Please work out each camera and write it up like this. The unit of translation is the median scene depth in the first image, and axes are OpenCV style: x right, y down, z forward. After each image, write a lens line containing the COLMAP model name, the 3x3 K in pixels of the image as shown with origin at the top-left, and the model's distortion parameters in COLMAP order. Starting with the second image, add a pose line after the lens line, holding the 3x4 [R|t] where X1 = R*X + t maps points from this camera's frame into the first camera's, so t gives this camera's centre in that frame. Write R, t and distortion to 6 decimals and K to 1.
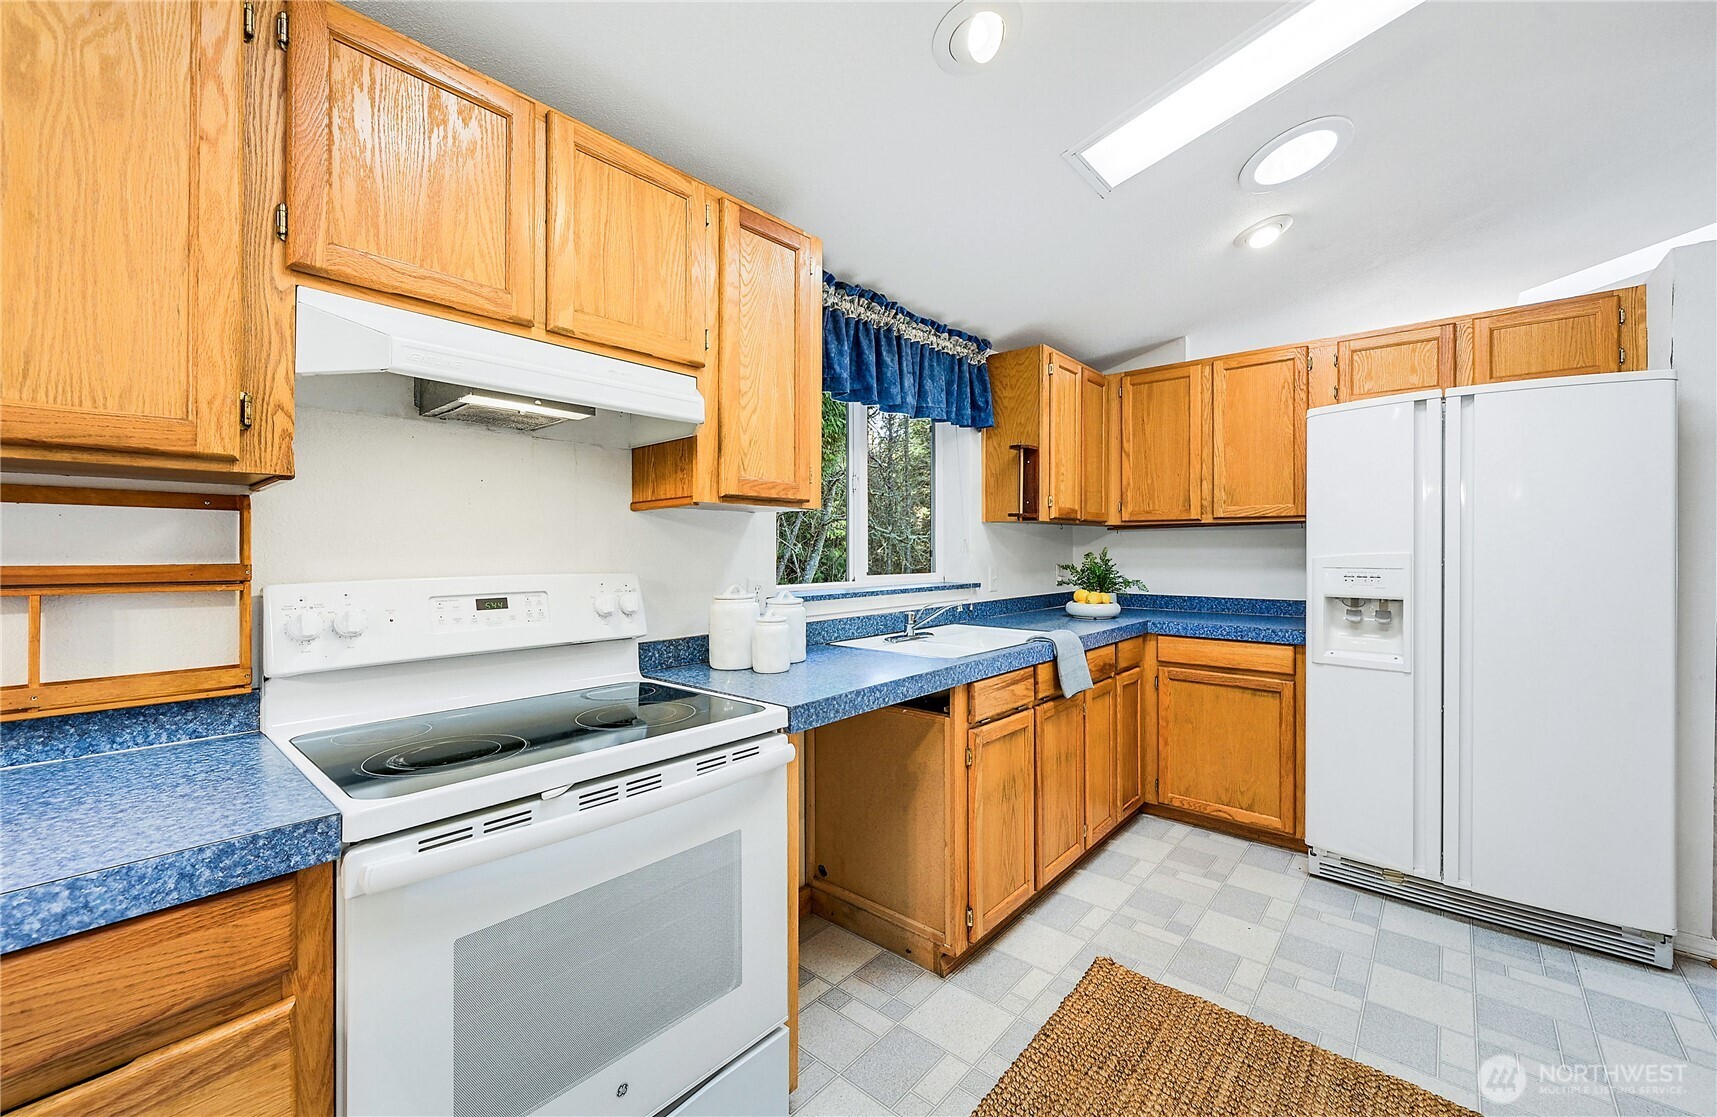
lens RADIAL K [[684.1, 0, 874.1], [0, 684.1, 552.5], [0, 0, 1]] dist [-0.002355, -0.000147]
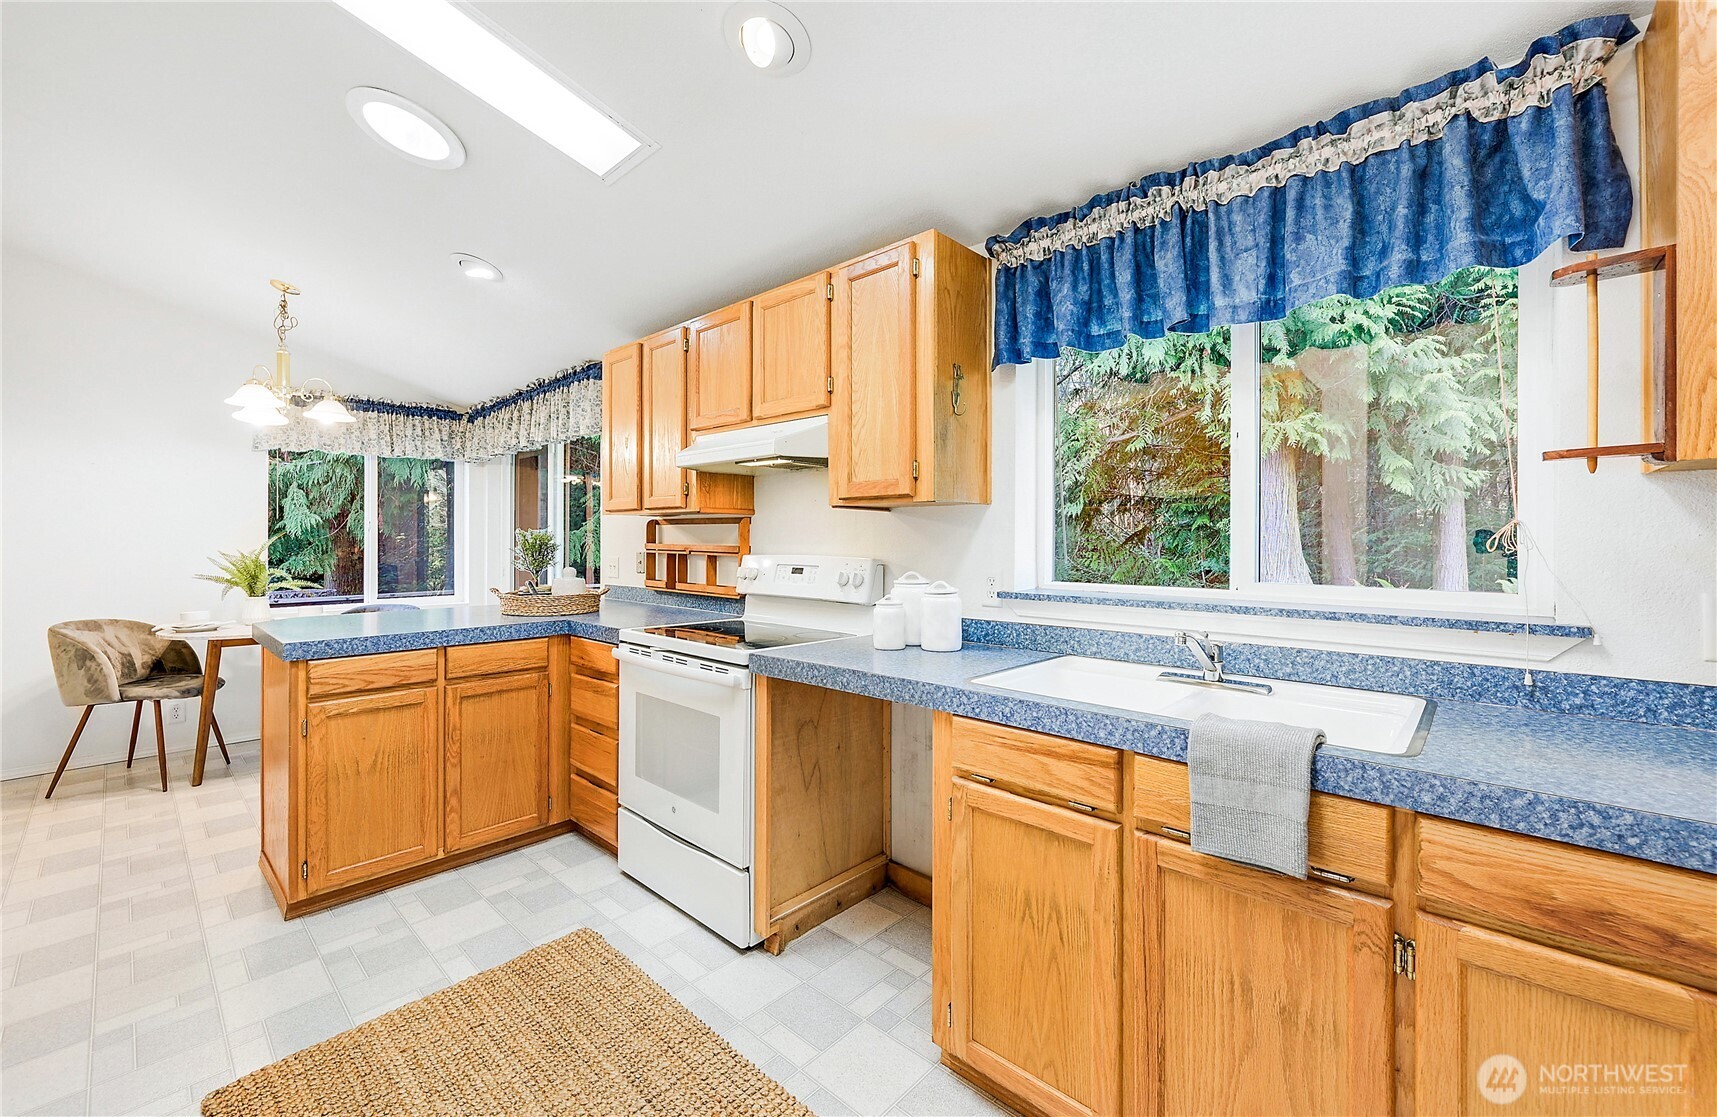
lens RADIAL K [[684.1, 0, 874.1], [0, 684.1, 552.5], [0, 0, 1]] dist [-0.002355, -0.000147]
pose [[-0.039271, 0.016955, -0.999085, 0.999503], [-0.008699, 0.999812, 0.017309, -0.004360], [0.999191, 0.009371, -0.039116, 1.036477]]
